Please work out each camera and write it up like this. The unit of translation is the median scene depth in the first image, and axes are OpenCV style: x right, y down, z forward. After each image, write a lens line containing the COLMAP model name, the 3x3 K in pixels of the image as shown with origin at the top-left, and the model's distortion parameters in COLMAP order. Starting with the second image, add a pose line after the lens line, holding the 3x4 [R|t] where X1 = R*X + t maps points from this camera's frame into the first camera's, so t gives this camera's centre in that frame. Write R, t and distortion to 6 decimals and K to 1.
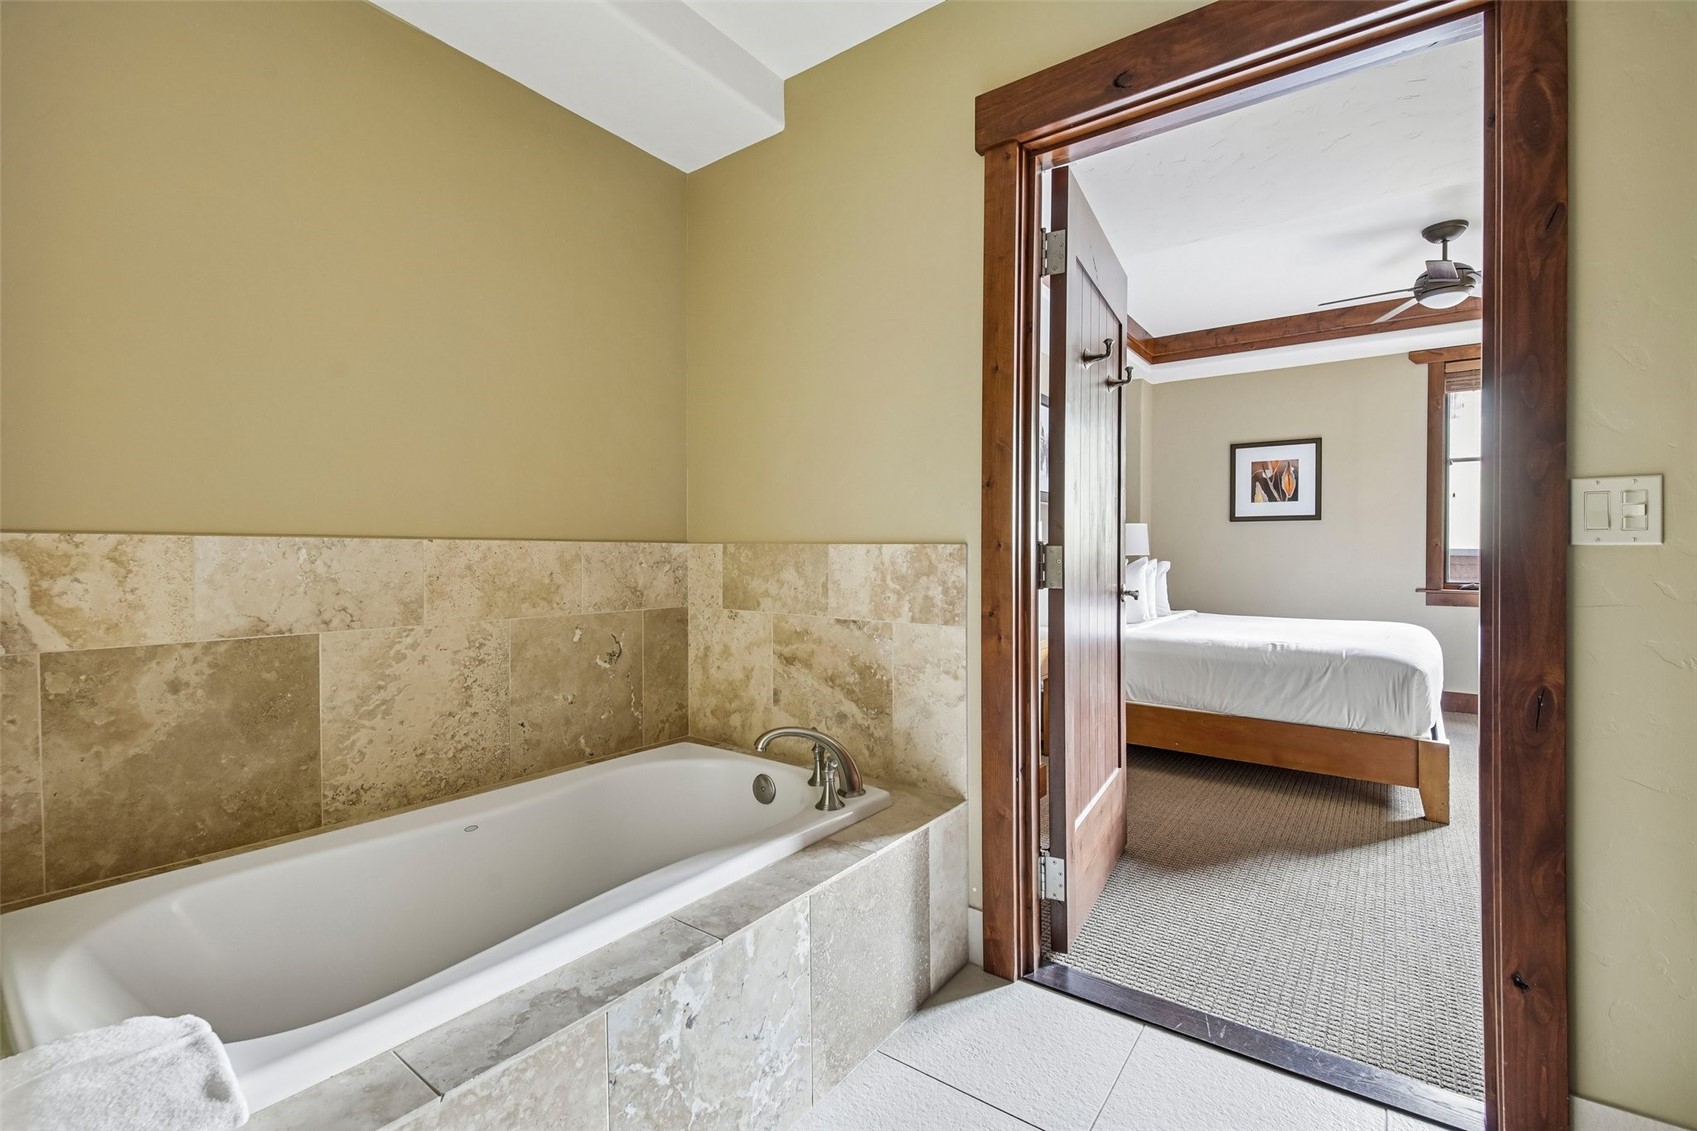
lens RADIAL K [[747.1, 0, 844.5], [0, 747.1, 562.1], [0, 0, 1]] dist [-0.017961, -0.004701]
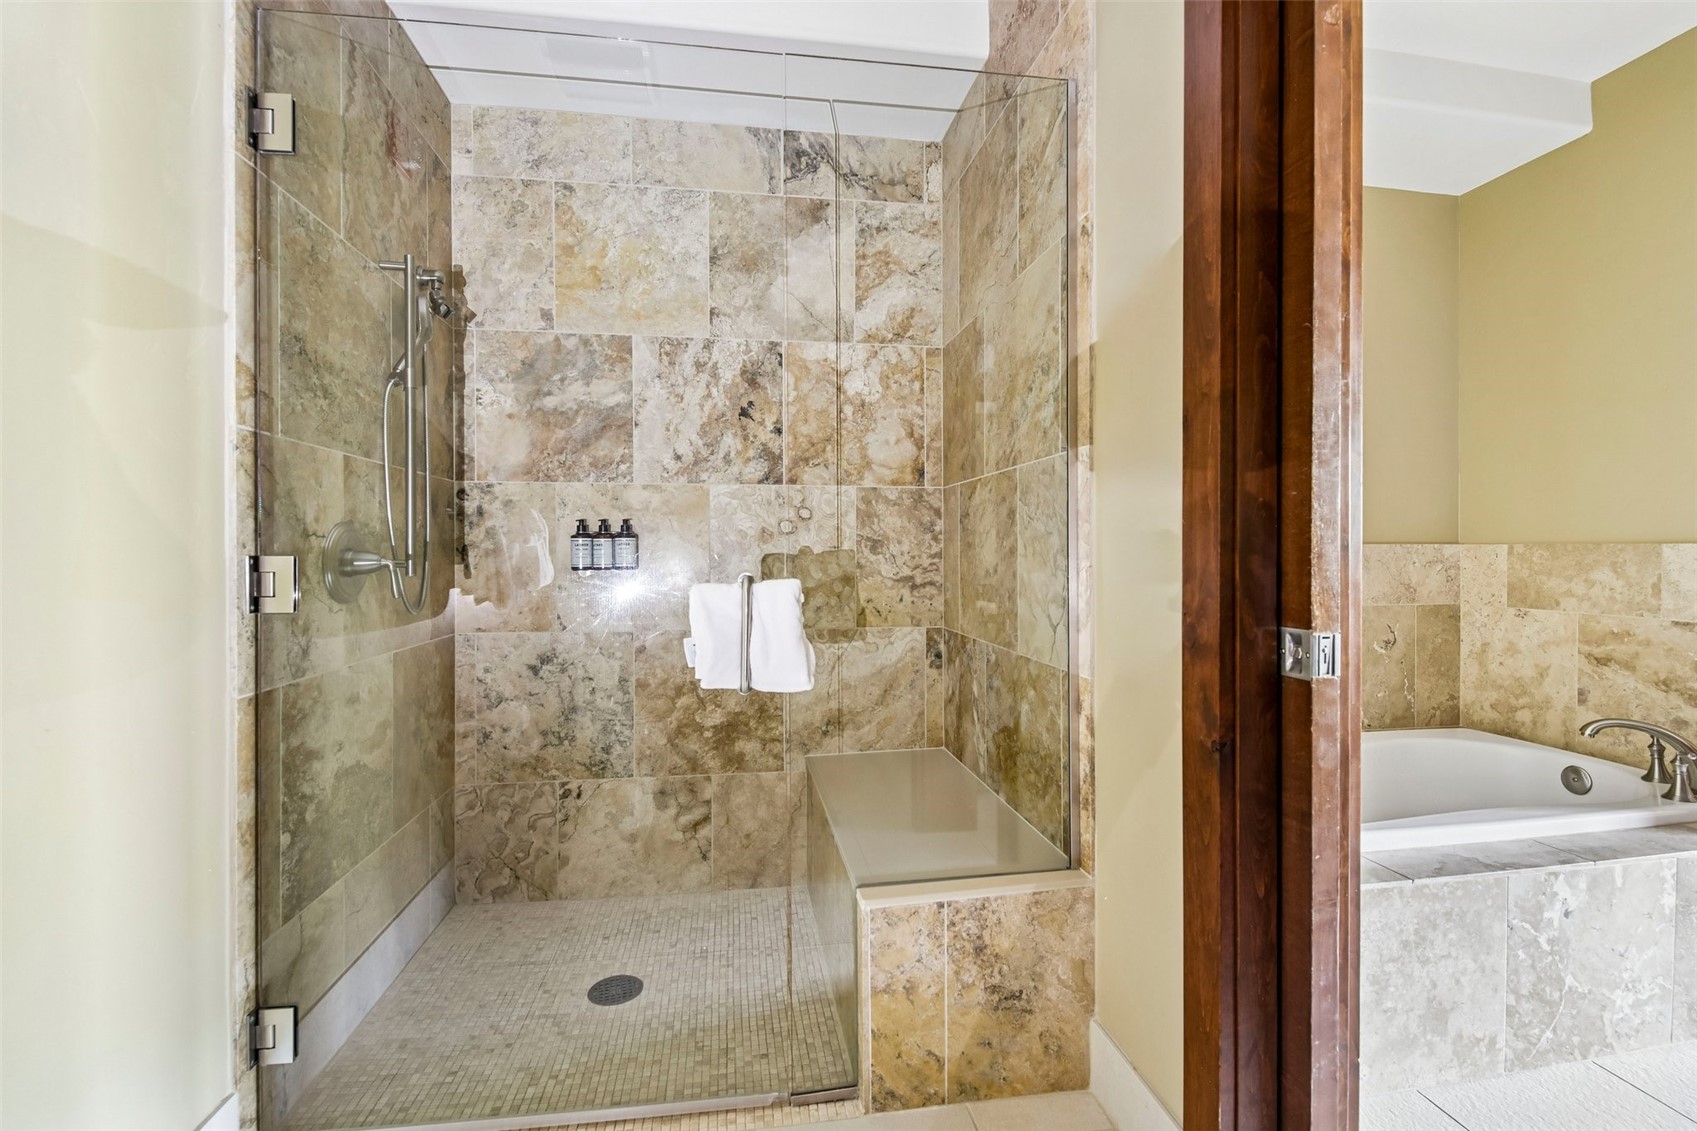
lens RADIAL K [[747.1, 0, 848.5], [0, 747.1, 562.9], [0, 0, 1]] dist [-0.017961, -0.004701]
pose [[0.710711, 0.006683, -0.703453, -0.104331], [-0.006053, 0.999976, 0.003384, 0.003671], [0.703458, 0.001853, 0.710734, -0.390243]]
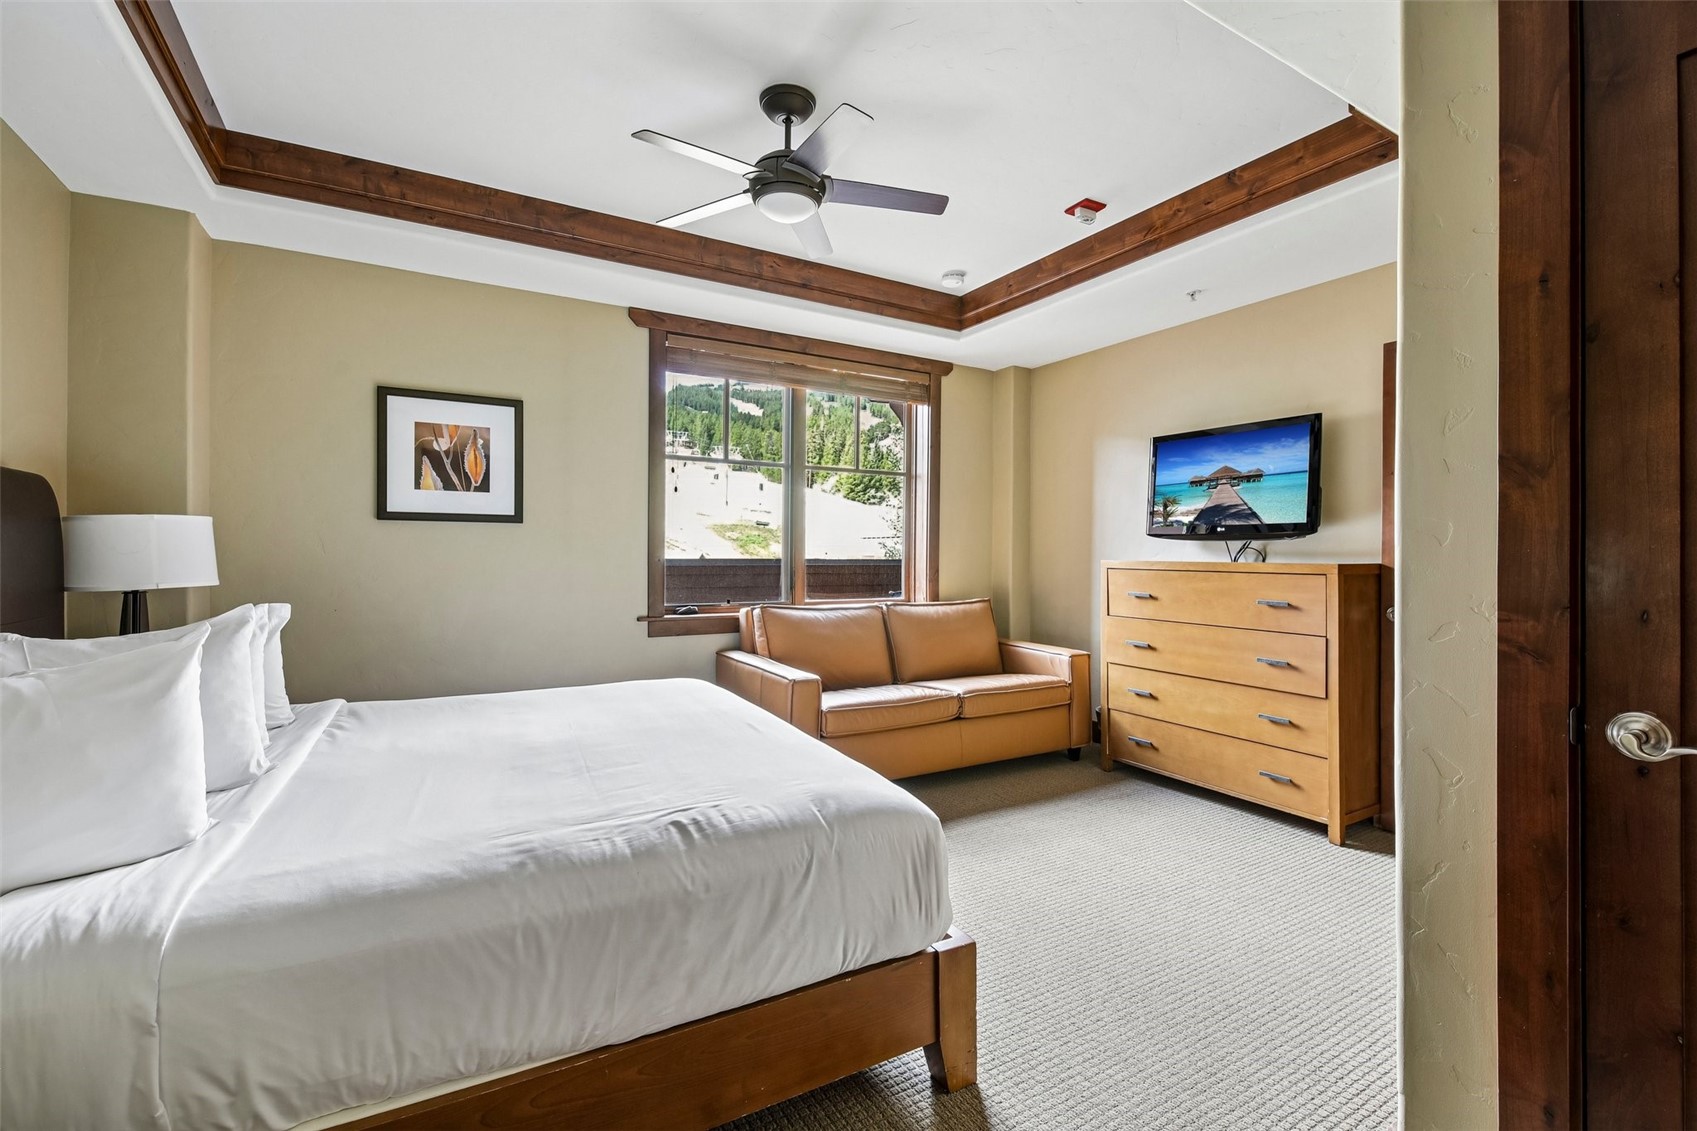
lens RADIAL K [[747.1, 0, 879.6], [0, 747.1, 573.6], [0, 0, 1]] dist [-0.017961, -0.004701]
pose [[0.384431, -0.019680, 0.922944, 0.158171], [0.005684, 0.999804, 0.018952, -0.024448], [-0.923136, -0.002039, 0.384468, 0.485724]]
